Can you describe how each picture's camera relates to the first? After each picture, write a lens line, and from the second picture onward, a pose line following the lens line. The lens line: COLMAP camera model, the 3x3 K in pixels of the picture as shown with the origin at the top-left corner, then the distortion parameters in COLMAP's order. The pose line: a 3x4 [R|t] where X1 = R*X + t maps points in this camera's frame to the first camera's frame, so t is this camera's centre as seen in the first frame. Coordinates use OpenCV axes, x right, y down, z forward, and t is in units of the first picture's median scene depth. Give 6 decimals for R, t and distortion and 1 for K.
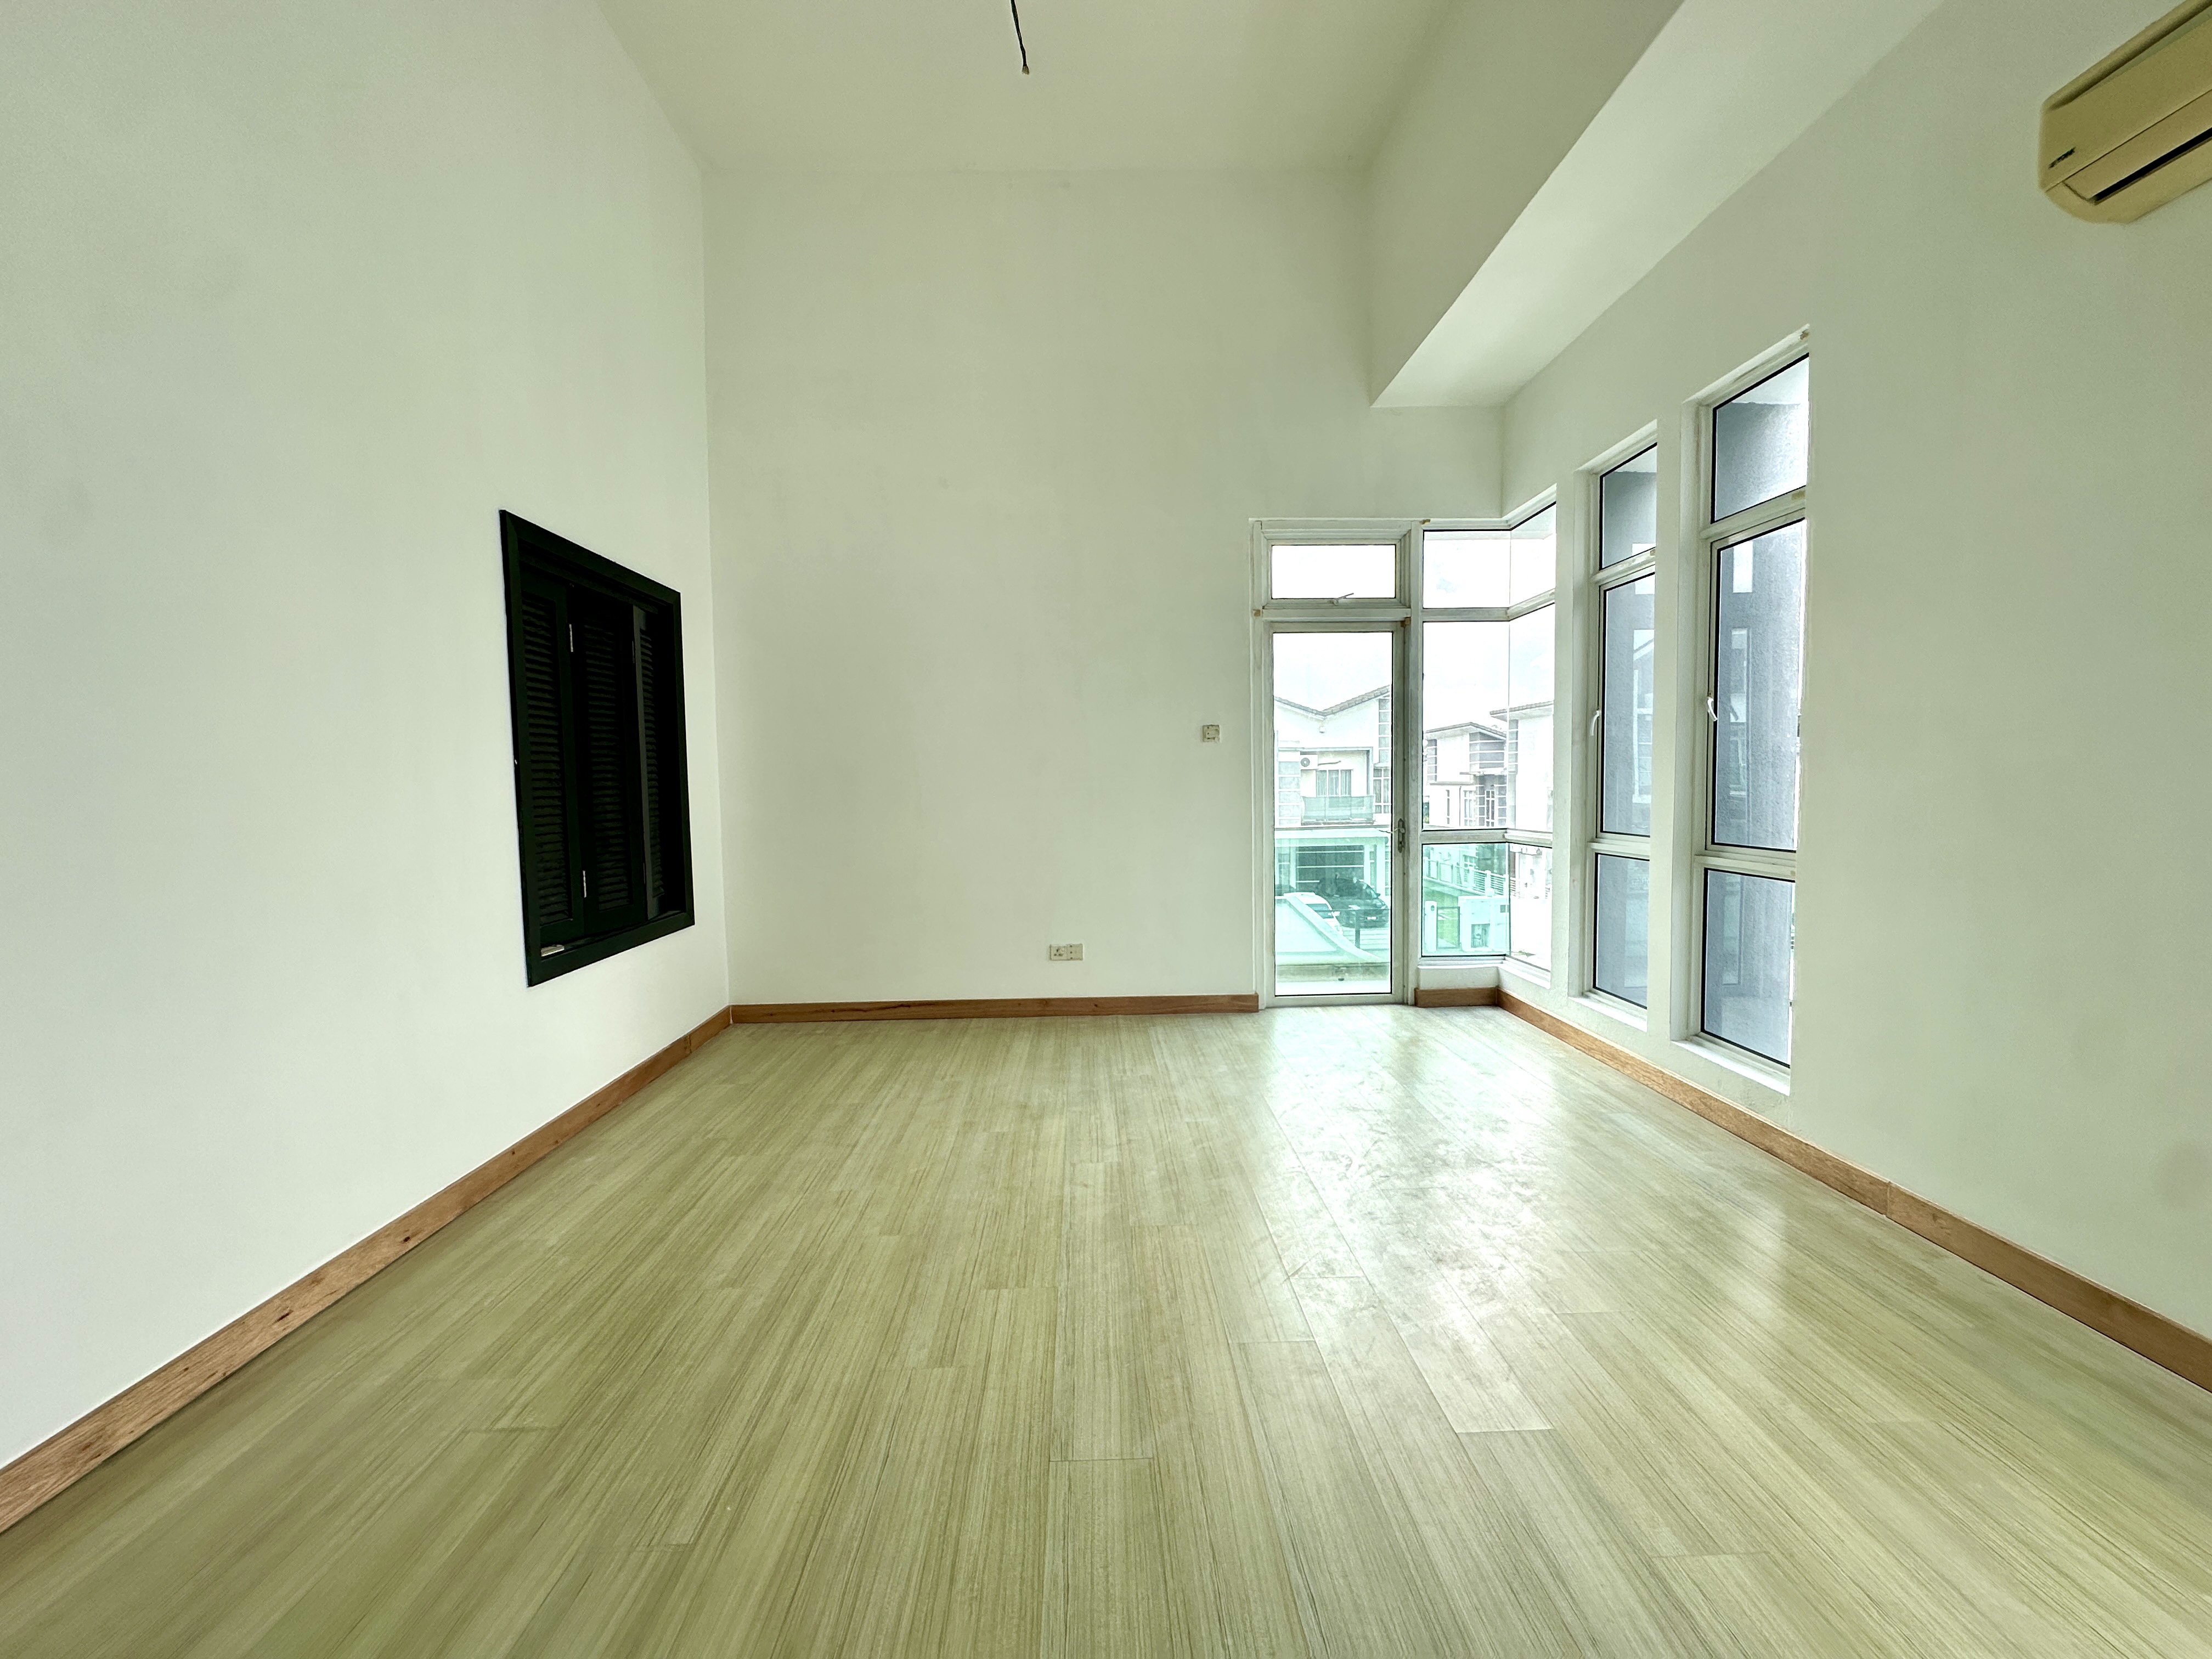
lens RADIAL K [[883.1, 0, 1103.3], [0, 883.1, 832.8], [0, 0, 1]] dist [-0.003627, 0.001255]
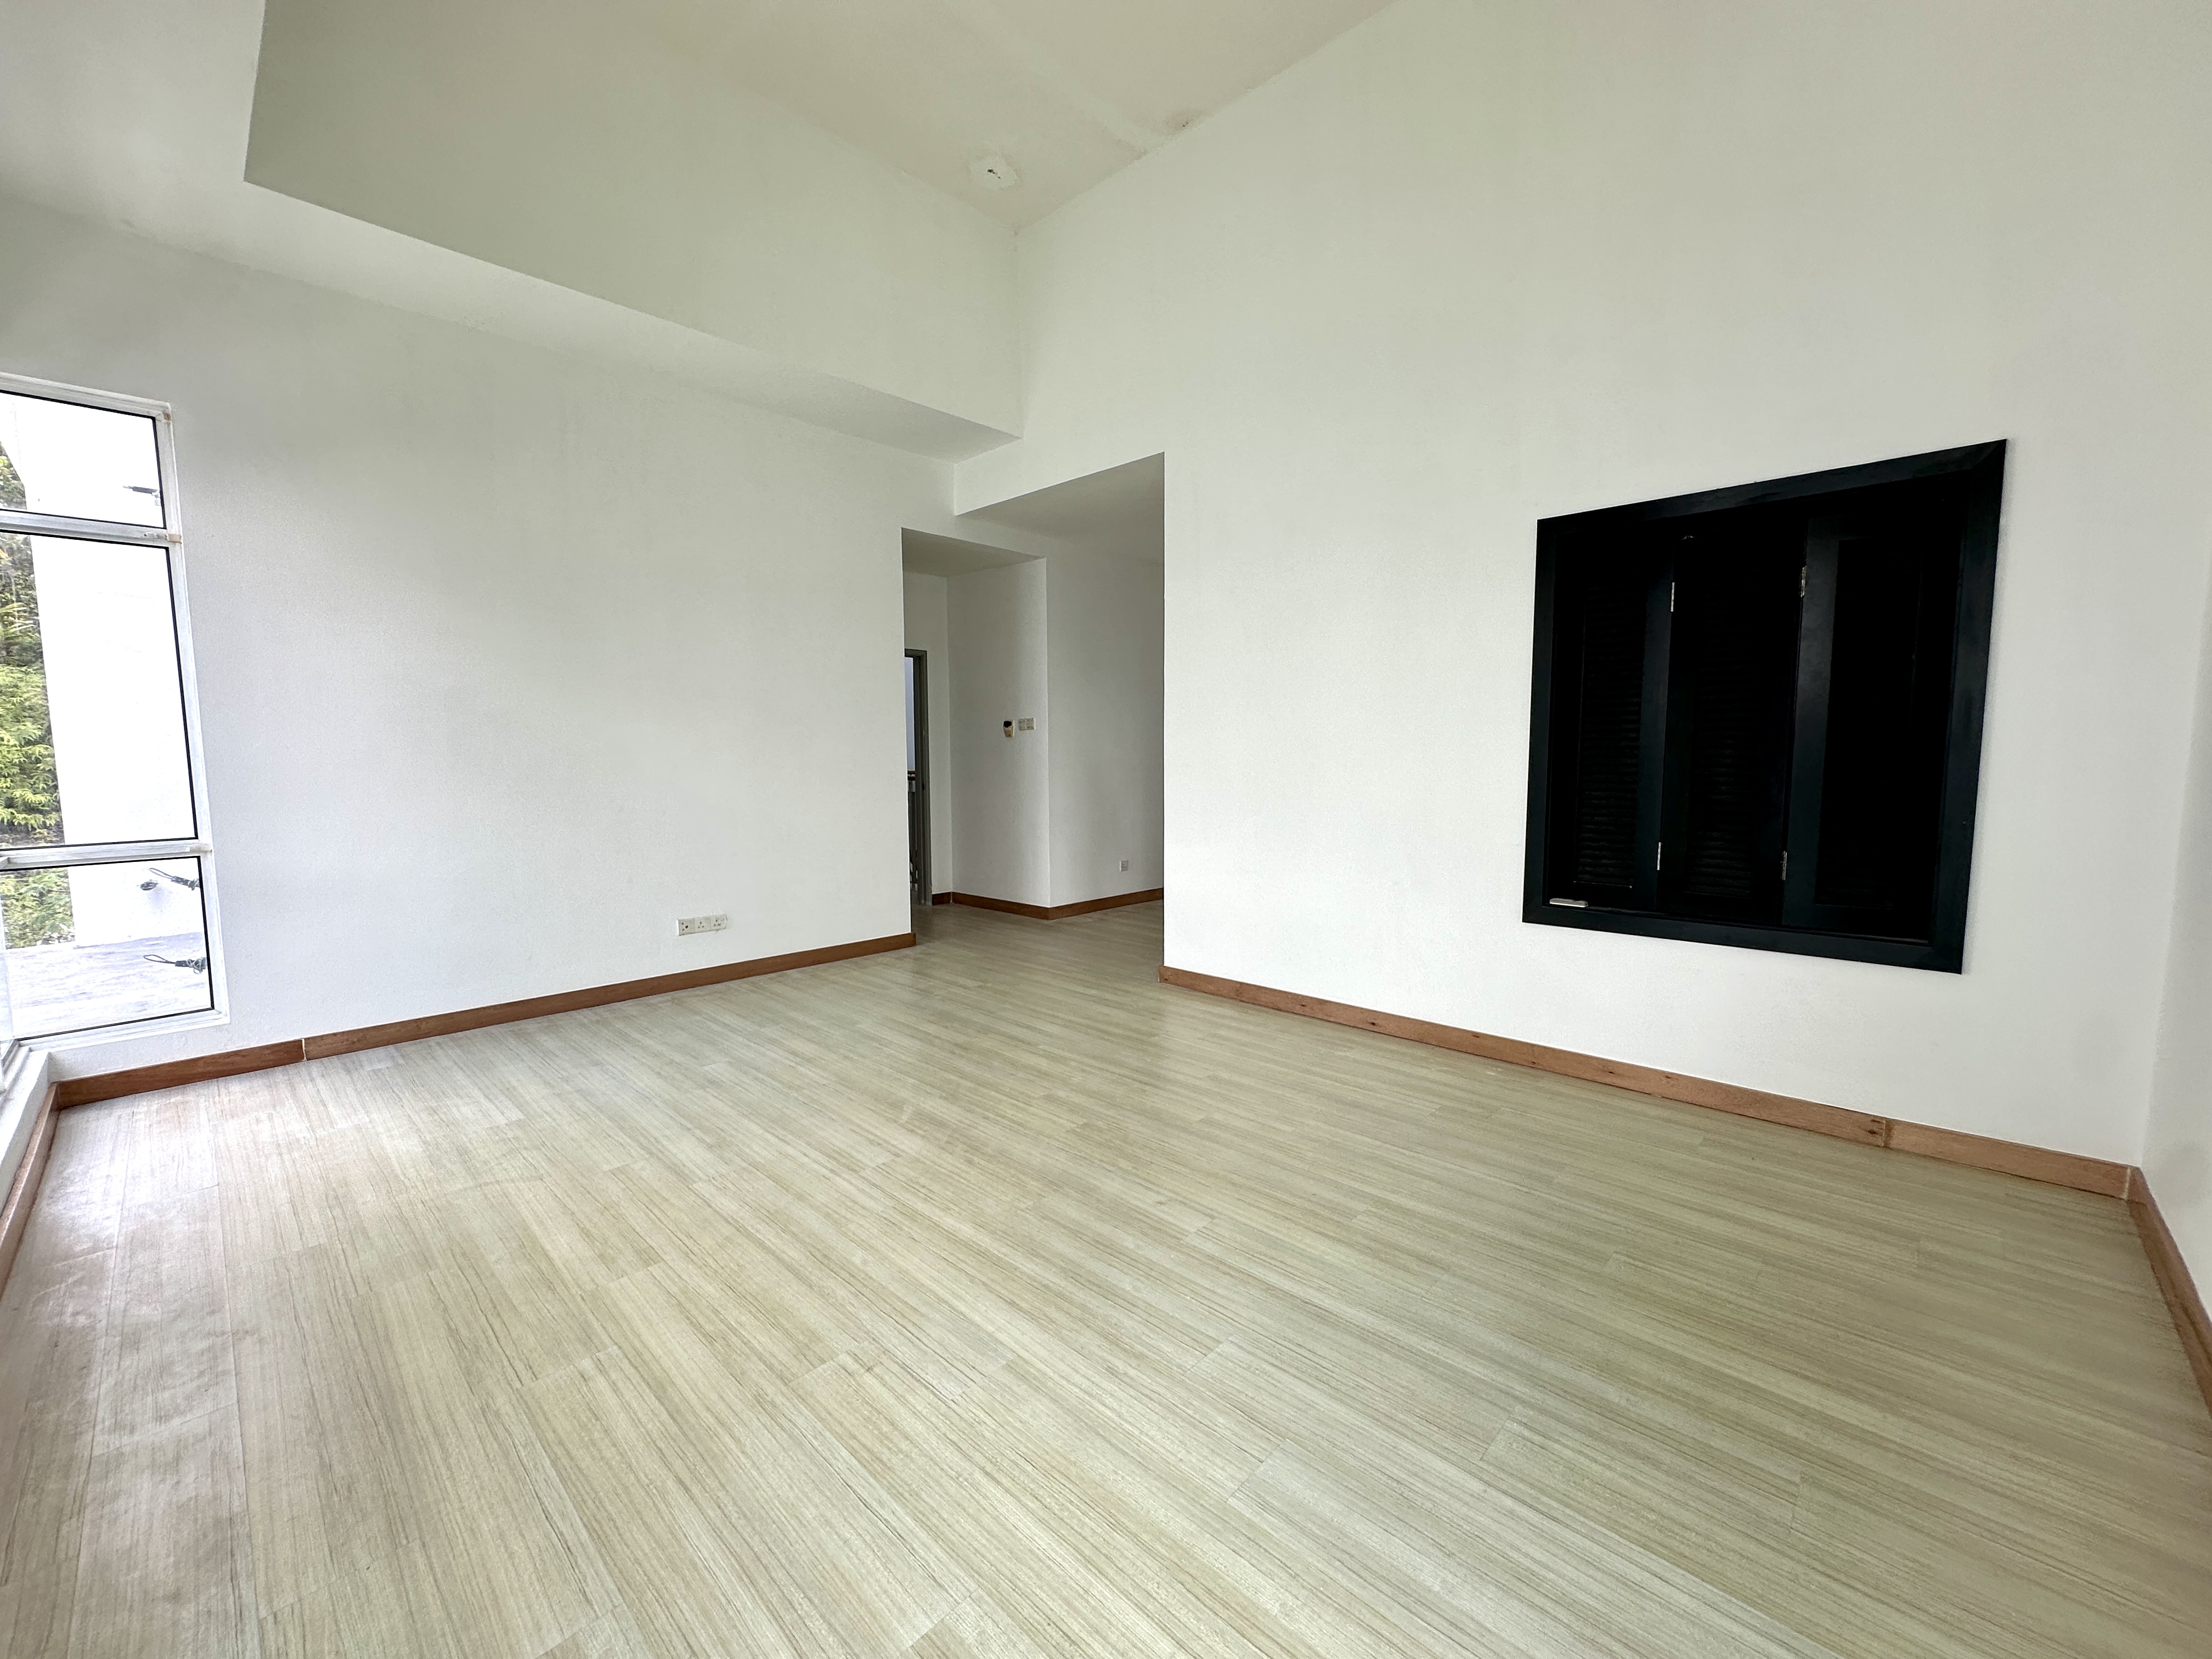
lens RADIAL K [[883.1, 0, 1111.4], [0, 883.1, 828.8], [0, 0, 1]] dist [-0.003627, 0.001255]
pose [[-0.700934, 0.081278, -0.708580, 0.779075], [-0.025883, 0.989932, 0.139155, -0.137314], [0.712756, 0.115879, -0.691774, 1.906874]]
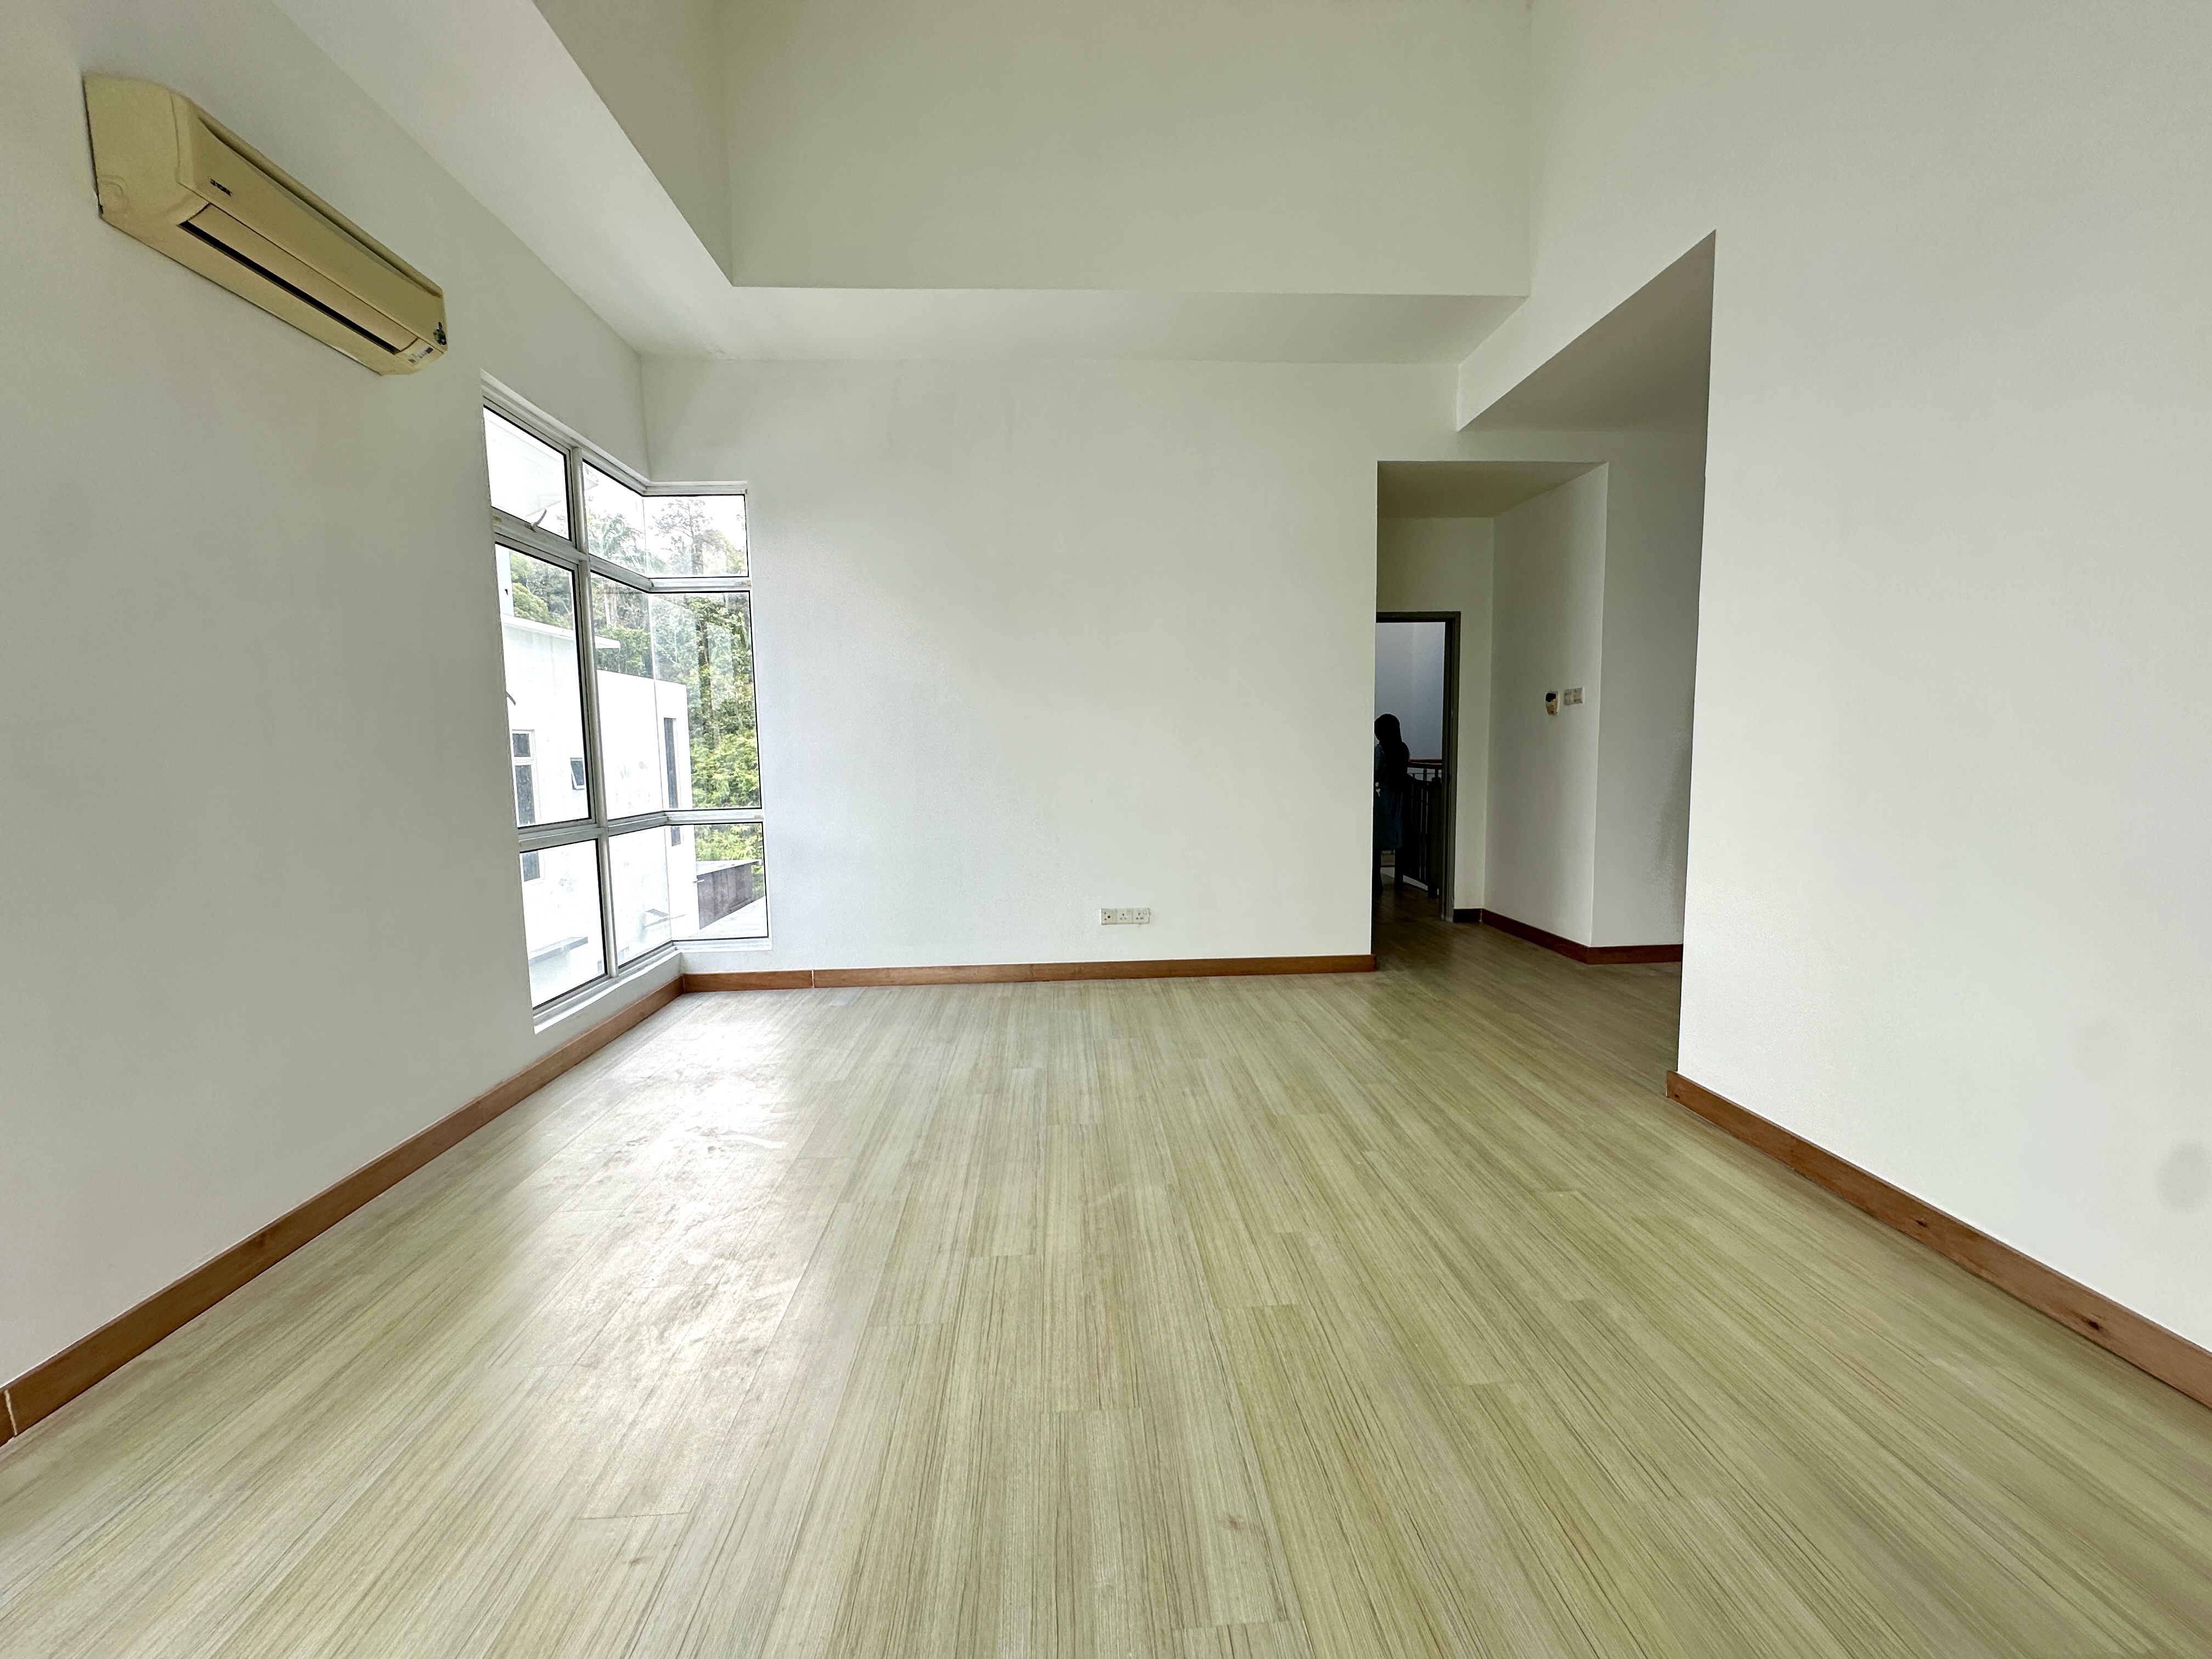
lens RADIAL K [[883.1, 0, 1109.1], [0, 883.1, 834.9], [0, 0, 1]] dist [-0.003627, 0.001255]
pose [[-0.998689, 0.036464, -0.035921, 0.070436], [0.030340, 0.986921, 0.158326, -0.106246], [0.041224, 0.157028, -0.986733, 1.776592]]
